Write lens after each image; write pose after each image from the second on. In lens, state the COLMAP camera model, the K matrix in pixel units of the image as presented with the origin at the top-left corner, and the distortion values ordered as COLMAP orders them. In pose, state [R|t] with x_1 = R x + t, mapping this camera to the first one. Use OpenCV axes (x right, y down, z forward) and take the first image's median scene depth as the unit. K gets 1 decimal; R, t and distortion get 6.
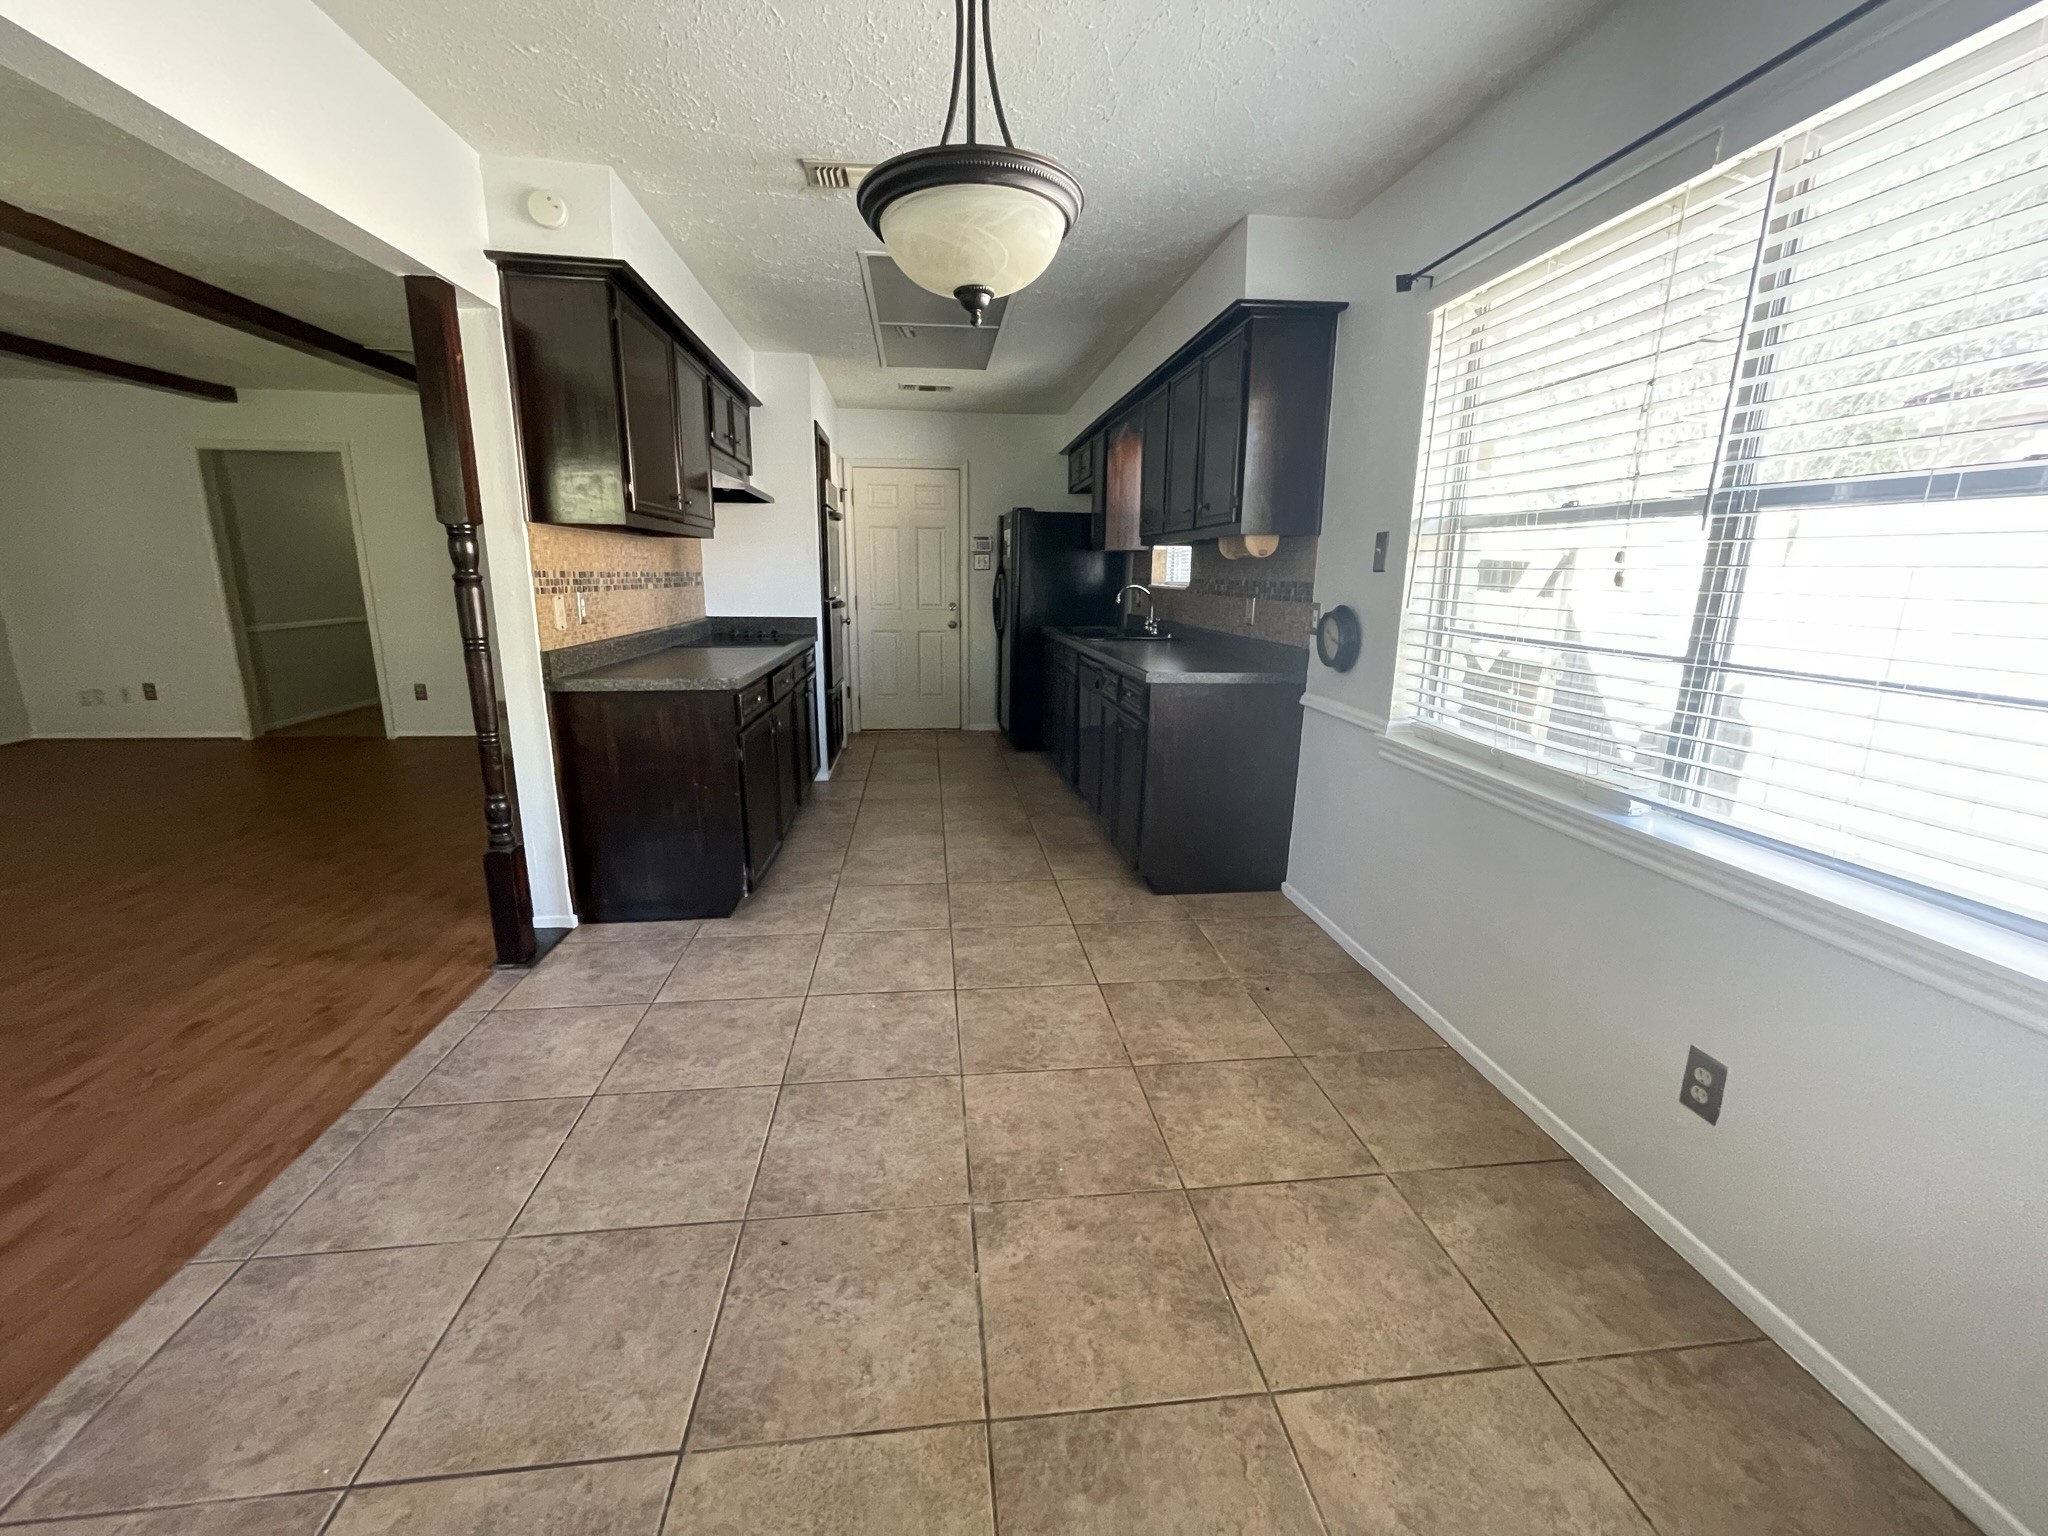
lens RADIAL K [[831.1, 0, 1025.3], [0, 831.1, 760.8], [0, 0, 1]] dist [-0.003208, 0.000364]
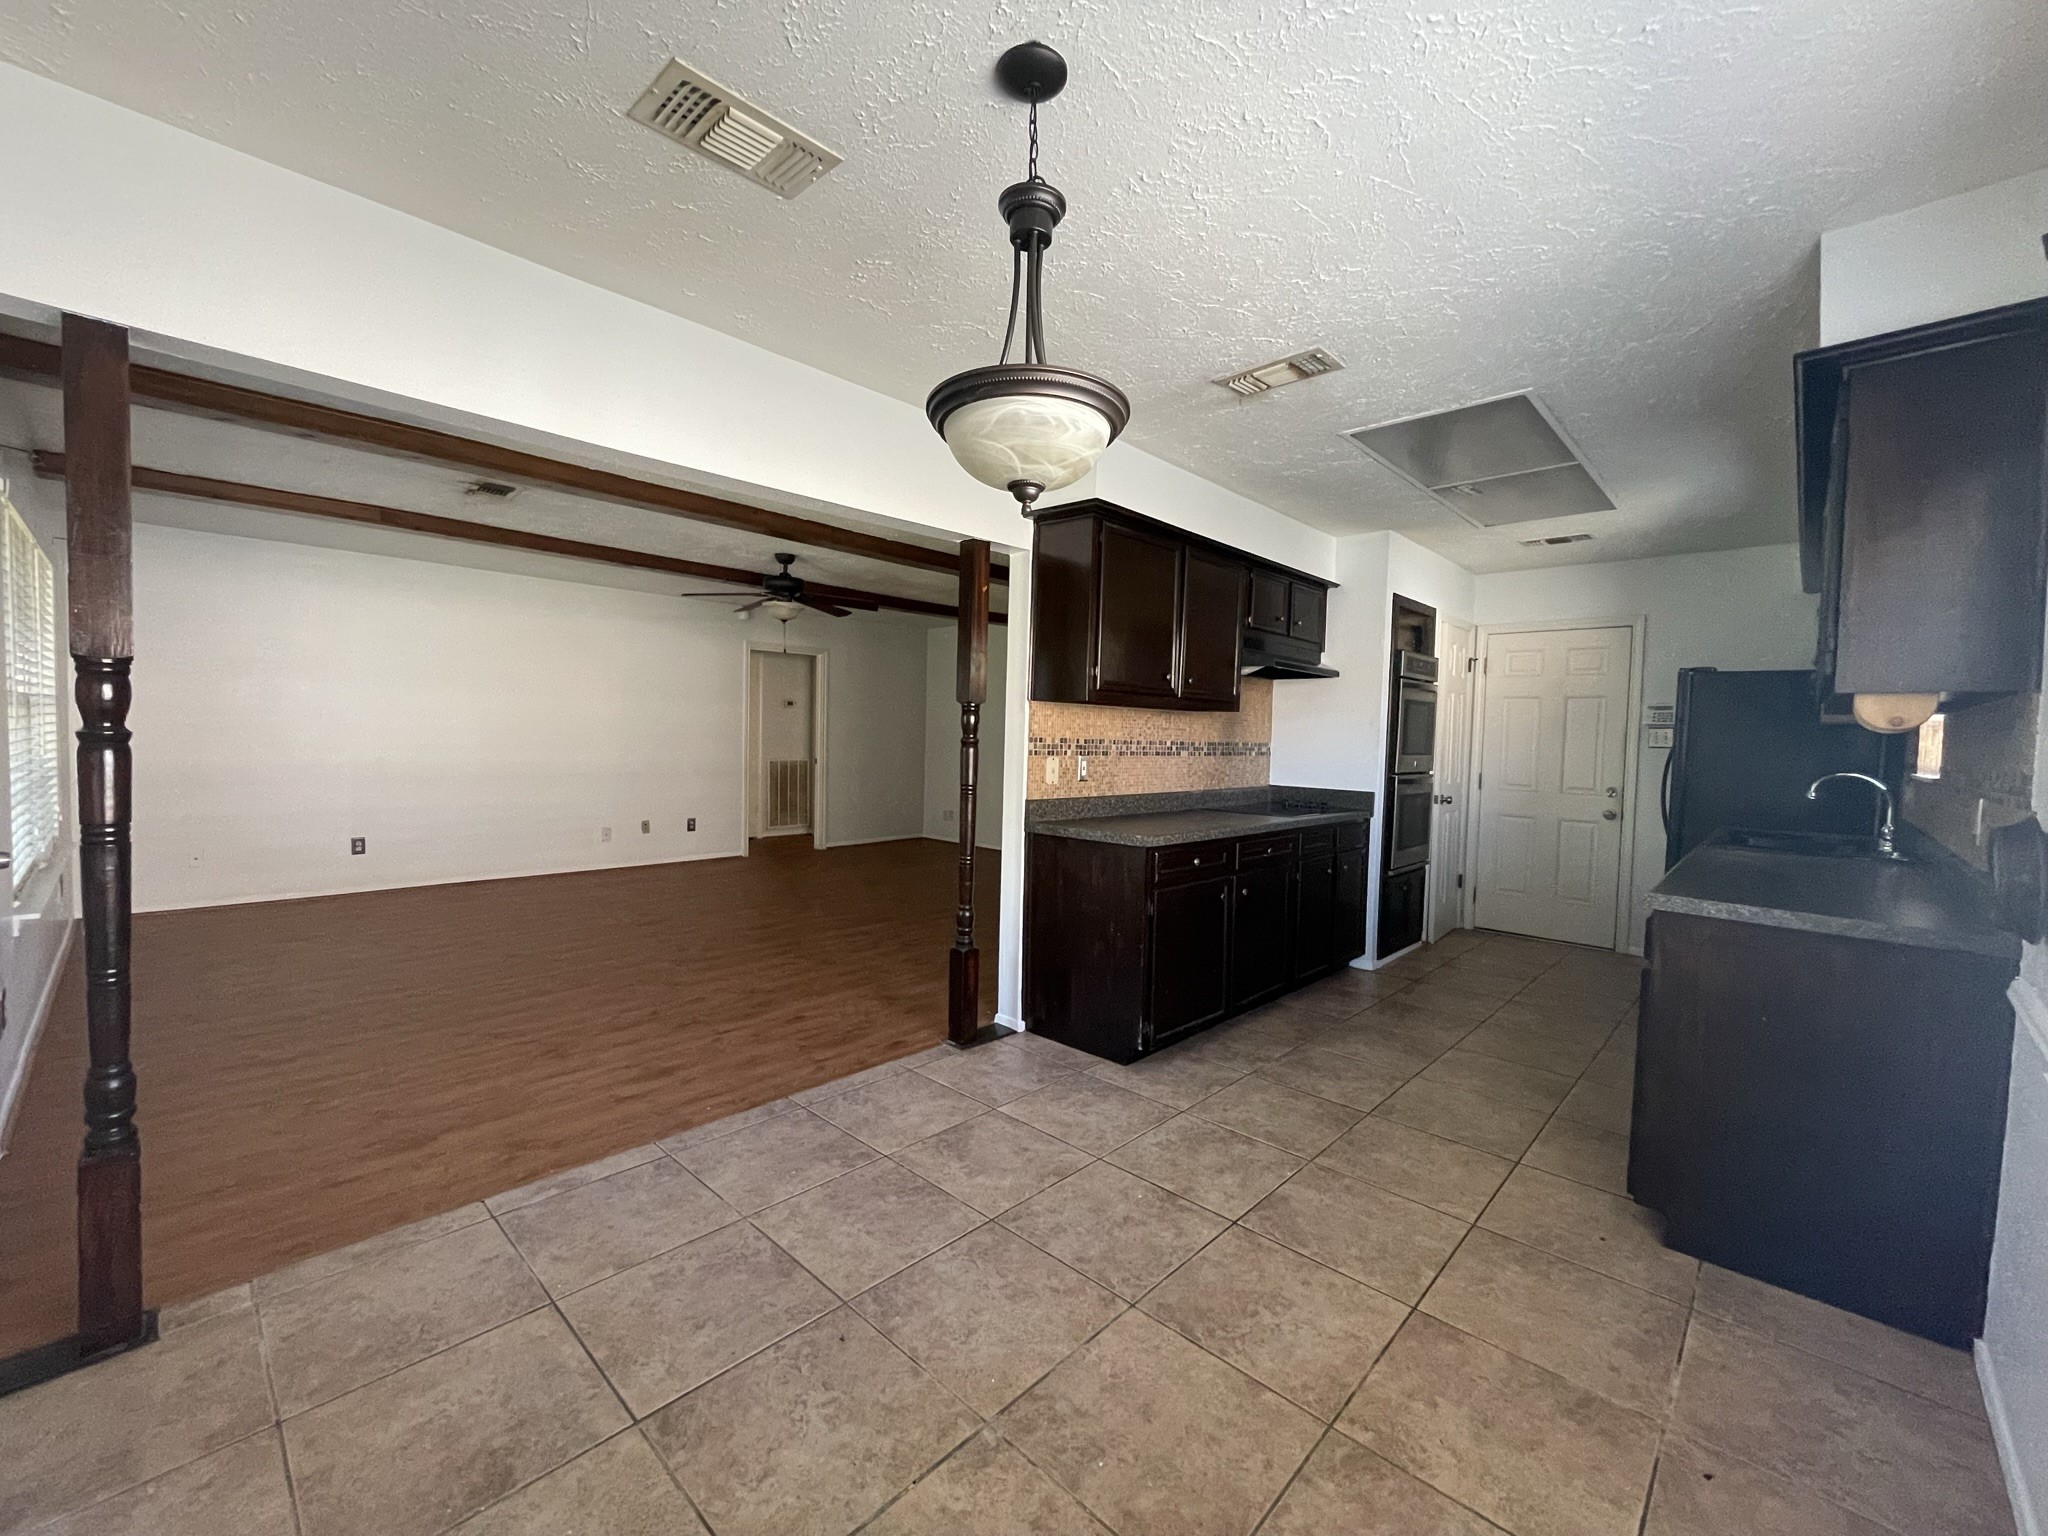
lens RADIAL K [[831.1, 0, 1027.9], [0, 831.1, 760.4], [0, 0, 1]] dist [-0.003208, 0.000364]
pose [[0.642774, 0.031264, -0.765418, 0.414445], [-0.187986, 0.975053, -0.118039, -0.044454], [0.742632, 0.219760, 0.632616, 0.204365]]
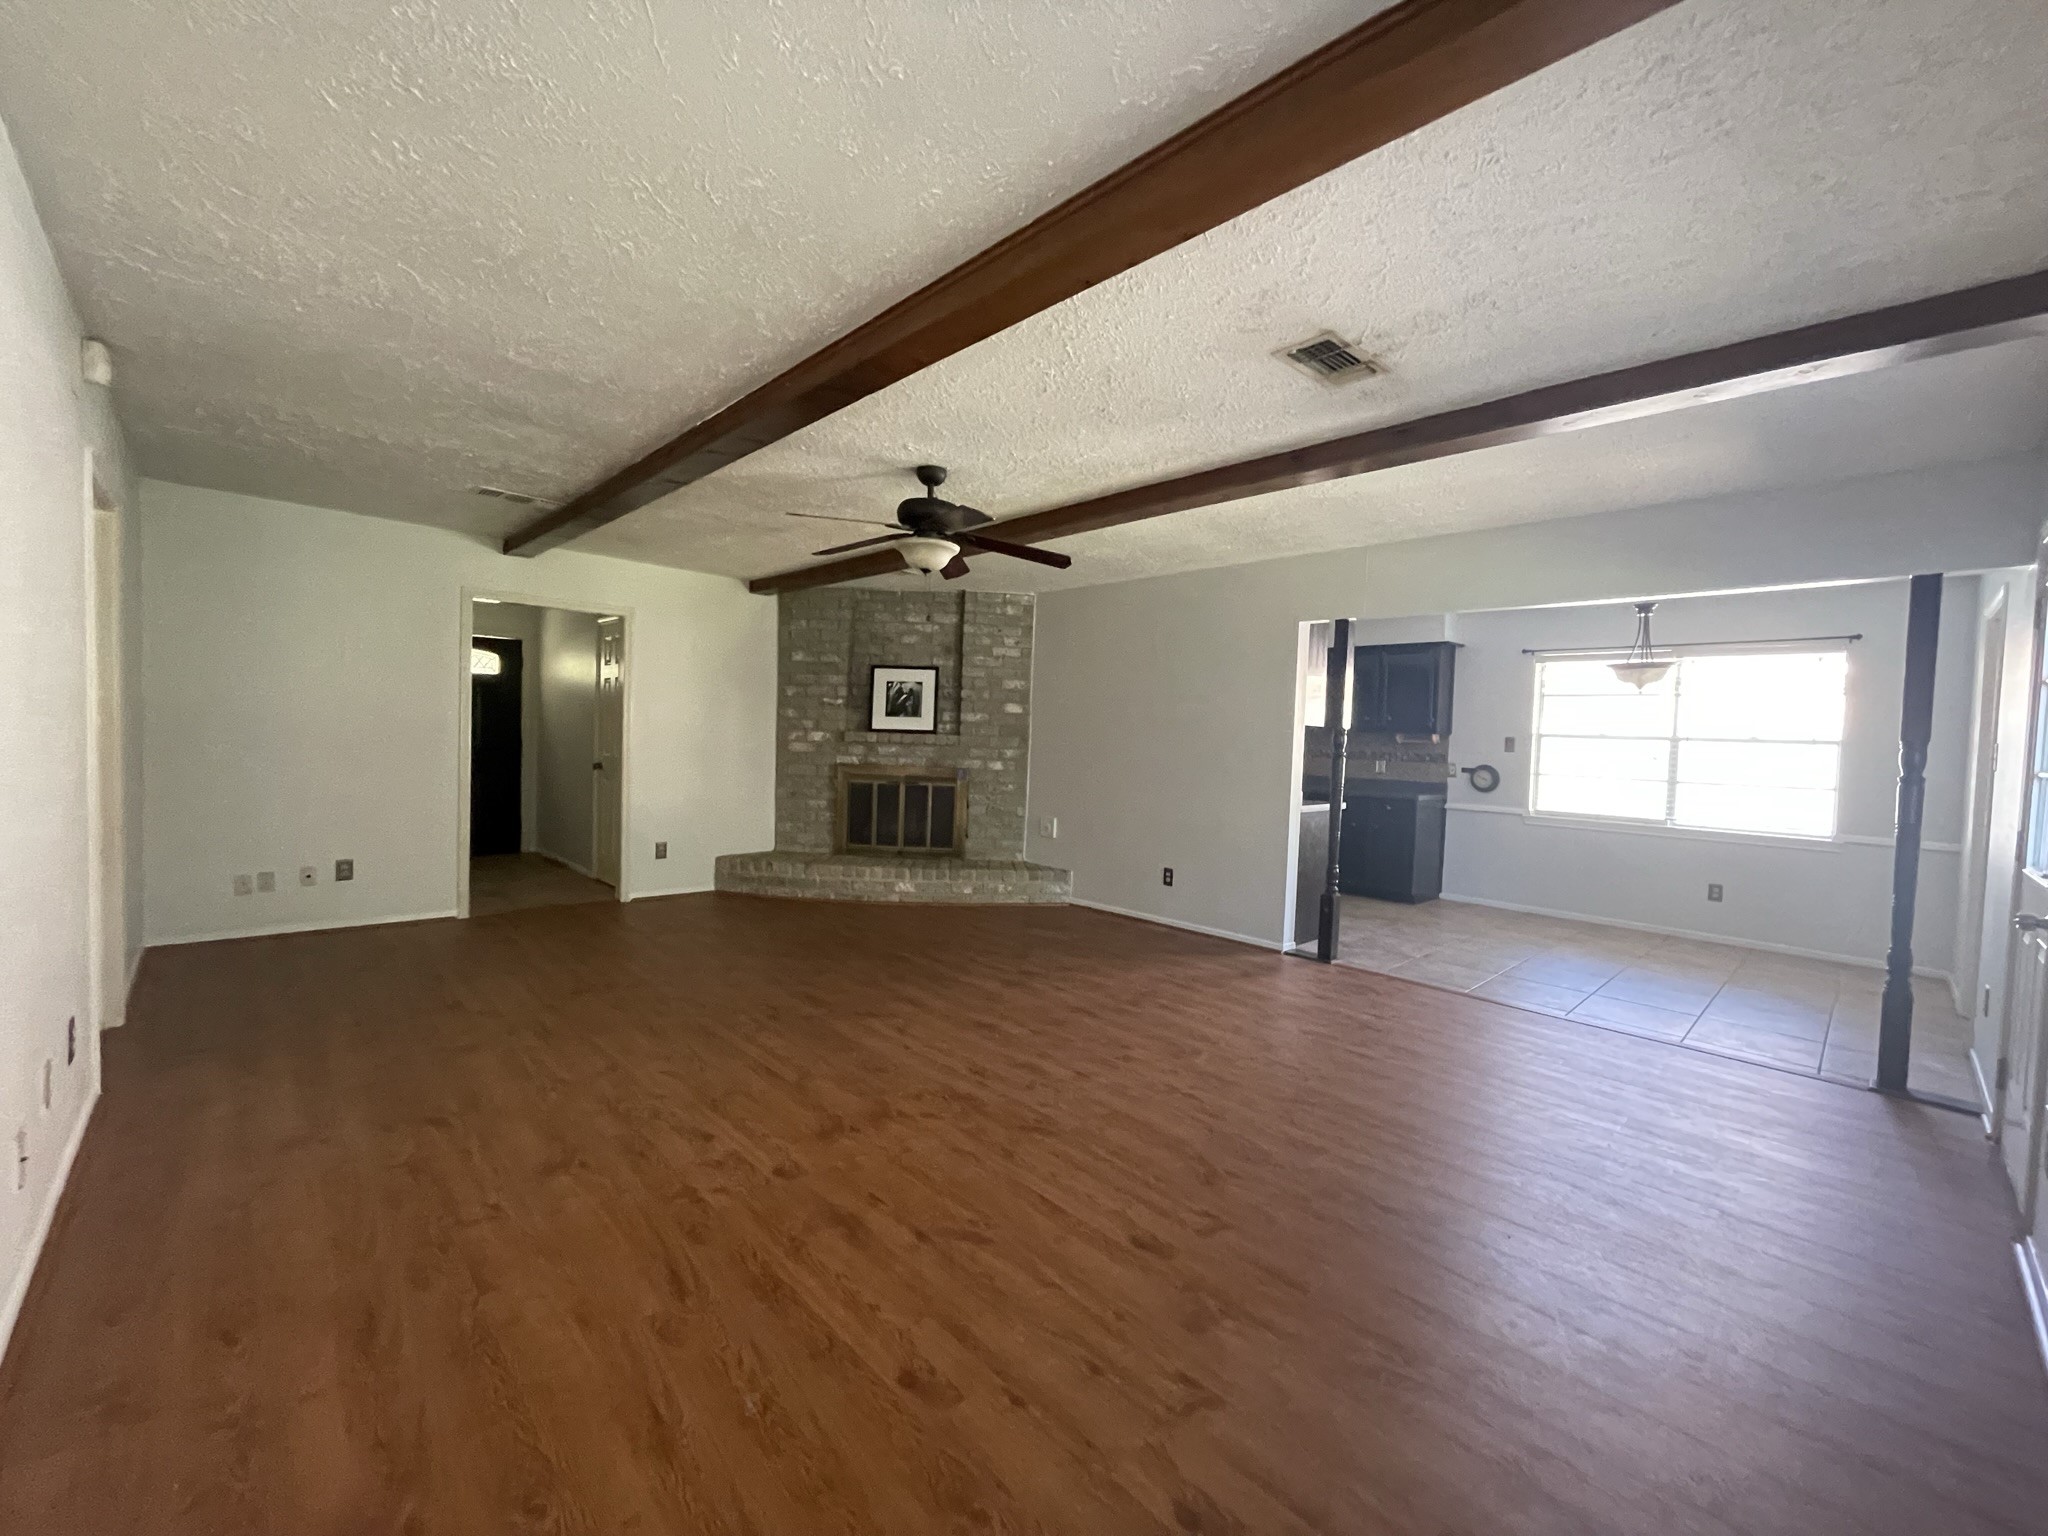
lens RADIAL K [[831.1, 0, 1013.5], [0, 831.1, 764.7], [0, 0, 1]] dist [-0.003208, 0.000364]
pose [[0.801261, -0.005504, 0.598289, -2.379866], [0.108404, 0.984743, -0.136121, -0.007534], [-0.588412, 0.173925, 0.789634, -0.118894]]
